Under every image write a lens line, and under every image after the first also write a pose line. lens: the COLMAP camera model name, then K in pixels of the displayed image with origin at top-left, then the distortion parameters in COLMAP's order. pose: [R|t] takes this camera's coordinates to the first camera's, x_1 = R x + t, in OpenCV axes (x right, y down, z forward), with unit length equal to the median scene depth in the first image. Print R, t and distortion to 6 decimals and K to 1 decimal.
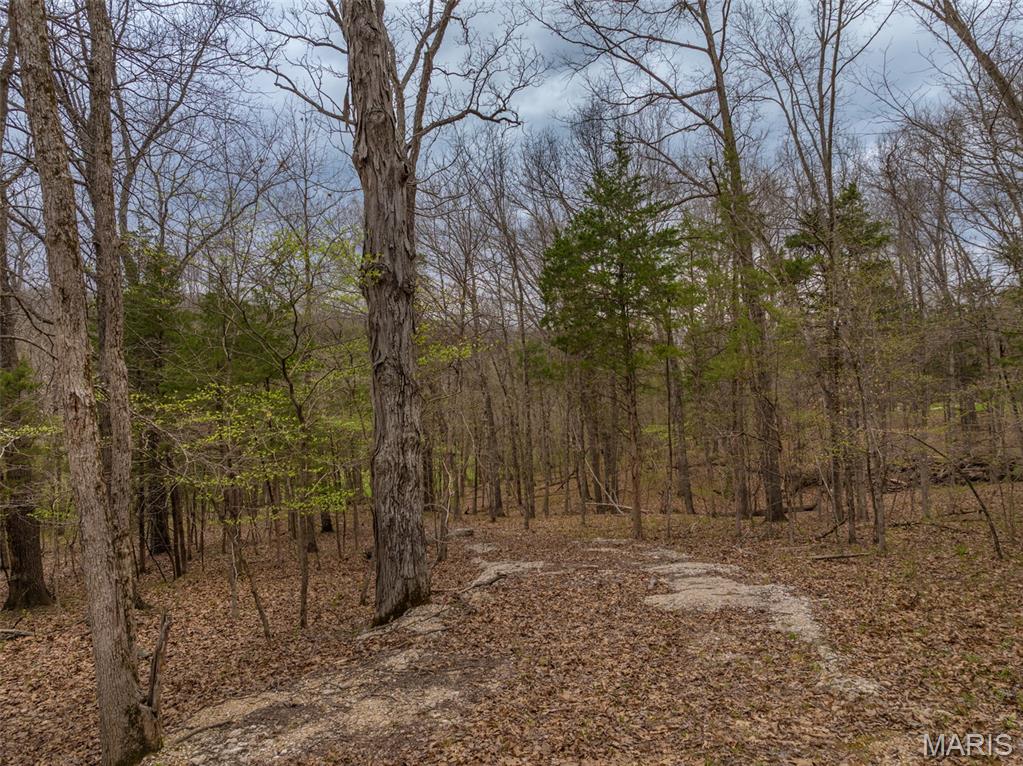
lens RADIAL K [[724.0, 0, 511.3], [0, 724.0, 382.4], [0, 0, 1]] dist [-0.023413, 0.015239]
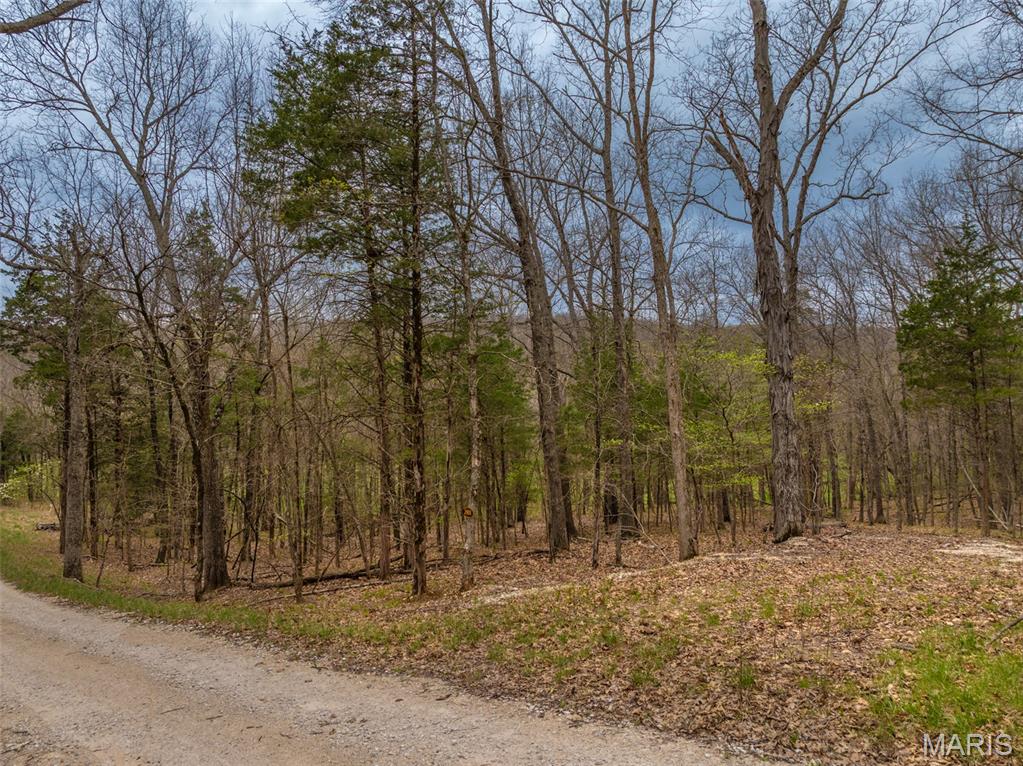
lens RADIAL K [[724.0, 0, 509.3], [0, 724.0, 383.7], [0, 0, 1]] dist [-0.023413, 0.015239]
pose [[0.867069, -0.009314, -0.498101, 0.174519], [0.003990, 0.999923, -0.011753, -0.087259], [0.498172, 0.008203, 0.867039, -1.091285]]
